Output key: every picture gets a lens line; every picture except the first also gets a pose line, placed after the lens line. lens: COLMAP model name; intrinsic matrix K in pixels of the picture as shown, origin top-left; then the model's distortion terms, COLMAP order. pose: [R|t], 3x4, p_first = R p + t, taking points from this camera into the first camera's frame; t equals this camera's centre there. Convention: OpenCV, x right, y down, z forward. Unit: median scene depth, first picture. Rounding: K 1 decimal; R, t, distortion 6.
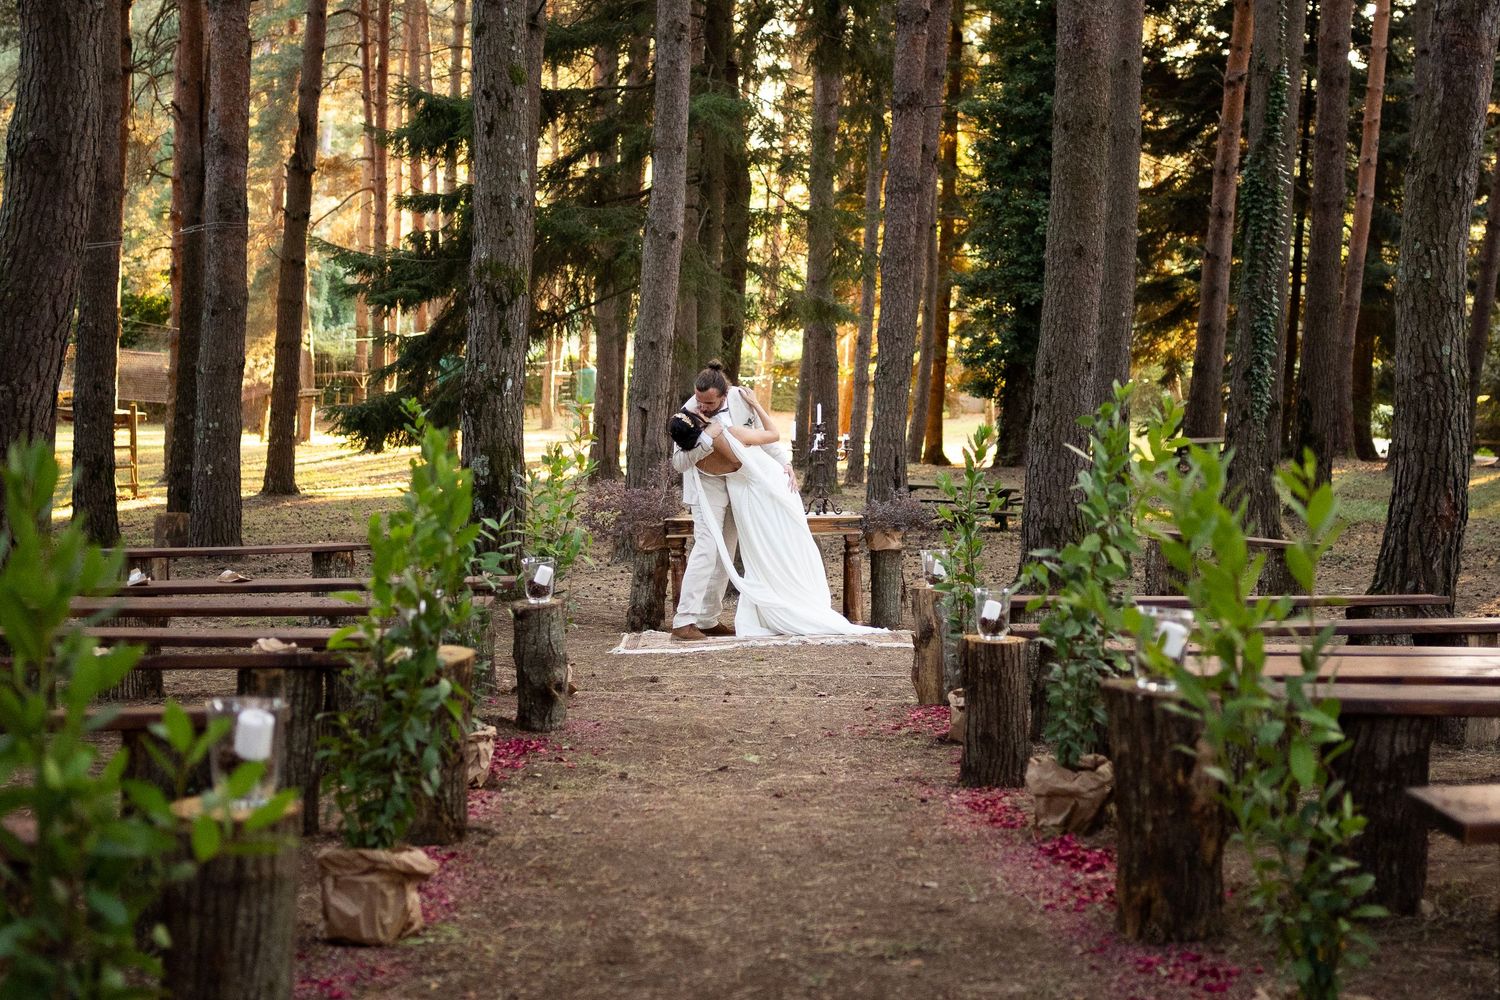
lens RADIAL K [[2363.1, 0, 750.0], [0, 2363.1, 500.0], [0, 0, 1]] dist [-0.193892, -0.000426]
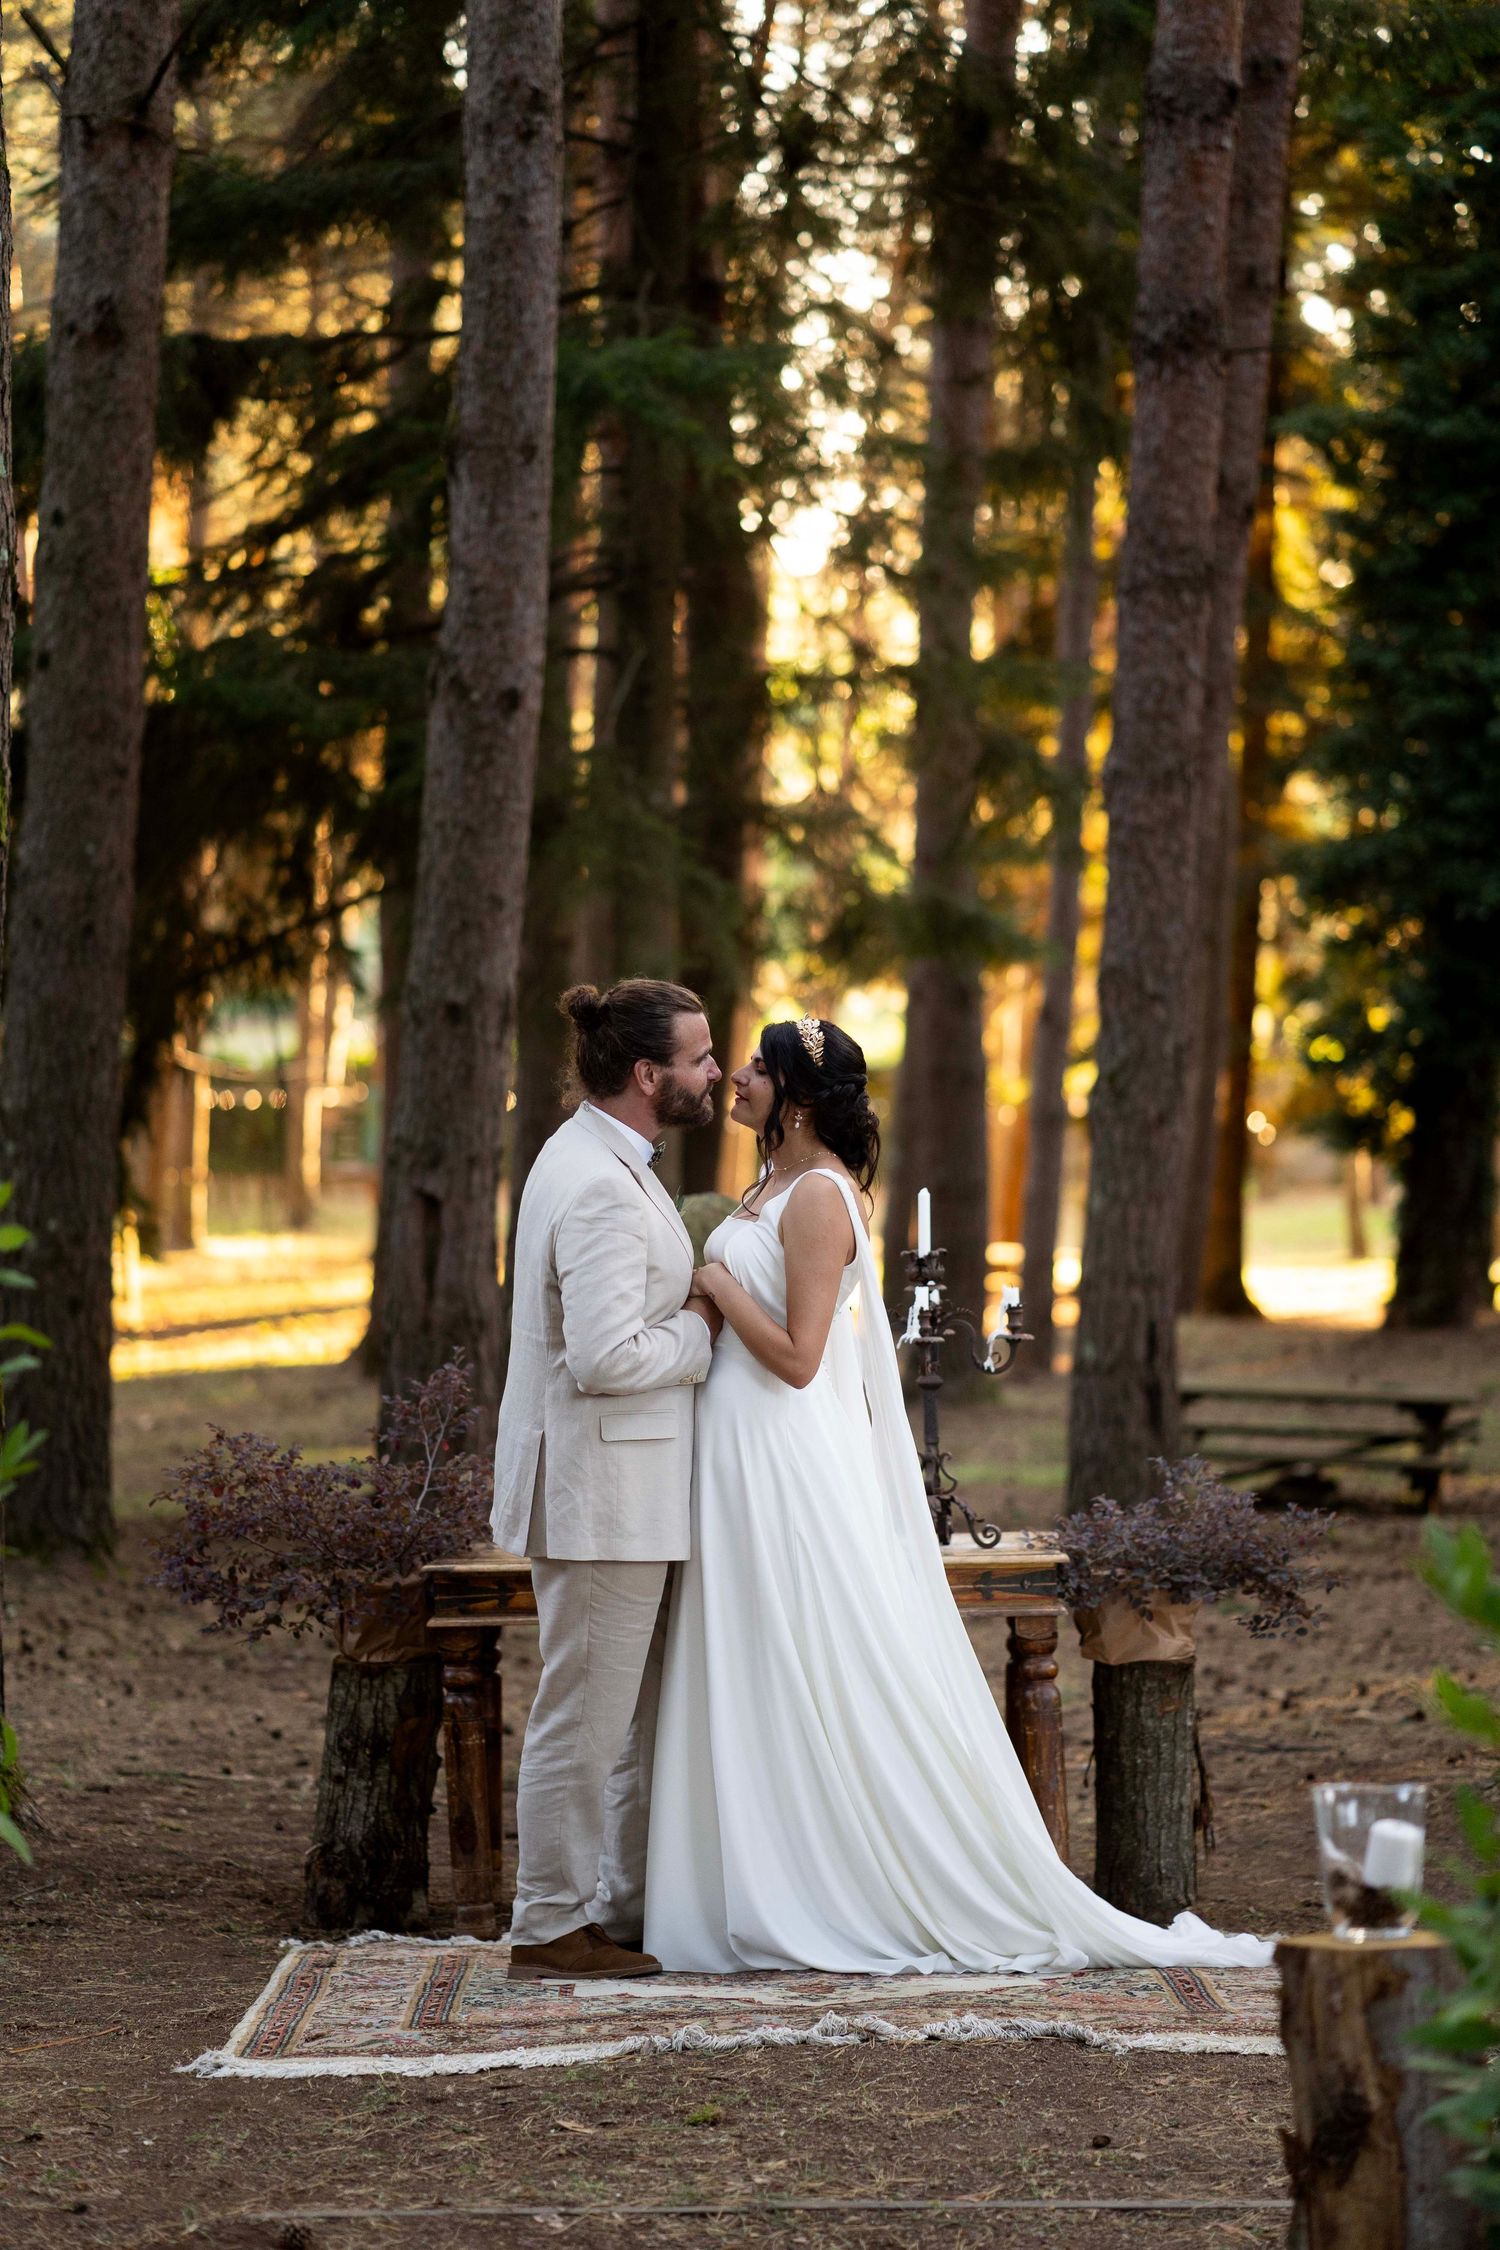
lens RADIAL K [[5355.6, 0, 750.0], [0, 5355.6, 1125.0], [0, 0, 1]] dist [-0.021723, 0.027102]
pose [[0.999961, -0.003663, -0.007985, 0.006820], [0.003272, 0.998820, -0.048448, -0.008551], [0.008153, 0.048420, 0.998794, 0.168258]]
